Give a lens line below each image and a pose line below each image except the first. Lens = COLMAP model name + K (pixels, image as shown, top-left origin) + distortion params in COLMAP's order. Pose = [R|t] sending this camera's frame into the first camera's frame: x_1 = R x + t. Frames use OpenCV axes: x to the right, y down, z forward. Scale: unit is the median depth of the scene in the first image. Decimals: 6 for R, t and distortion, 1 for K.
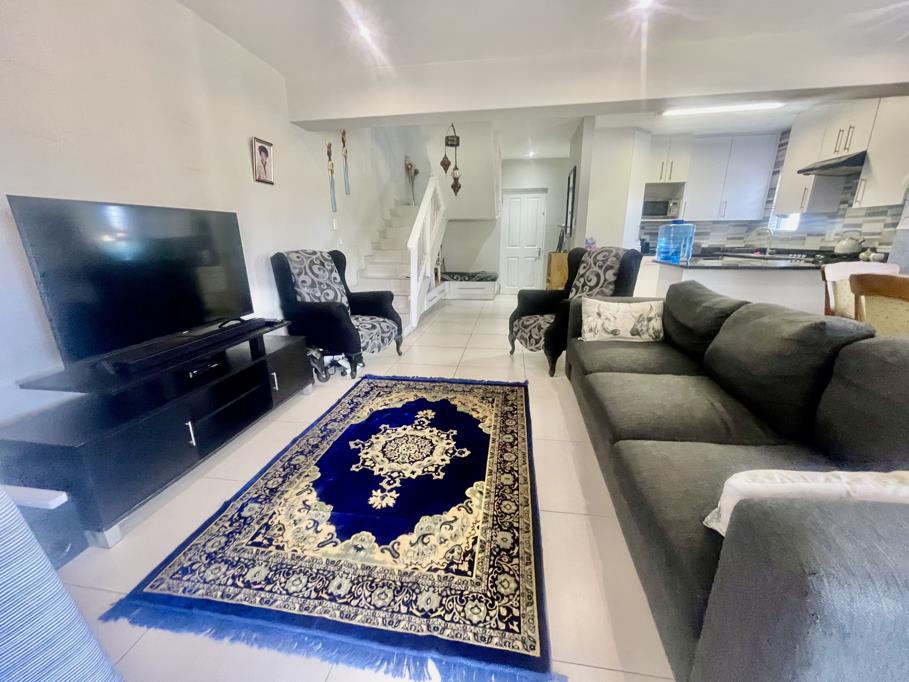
lens RADIAL K [[371.6, 0, 452.8], [0, 371.6, 344.3], [0, 0, 1]] dist [-0.000423, 0.000104]
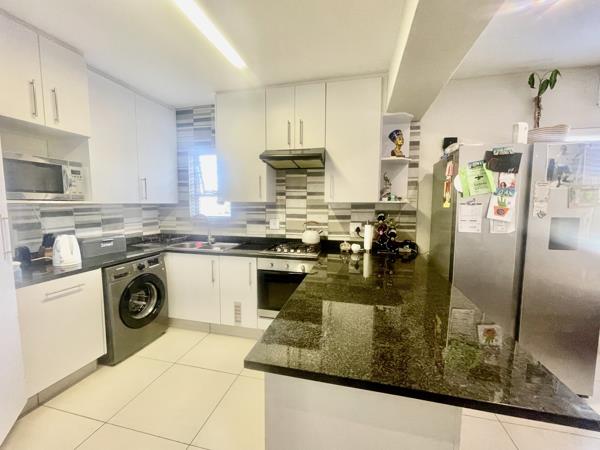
lens RADIAL K [[248.4, 0, 298.5], [0, 248.4, 227.0], [0, 0, 1]] dist [-0.000778, -0.000190]
pose [[0.081934, -0.084742, 0.993029, 0.284836], [0.264852, 0.962403, 0.060276, -0.256449], [-0.960802, 0.258067, 0.101297, 0.723051]]
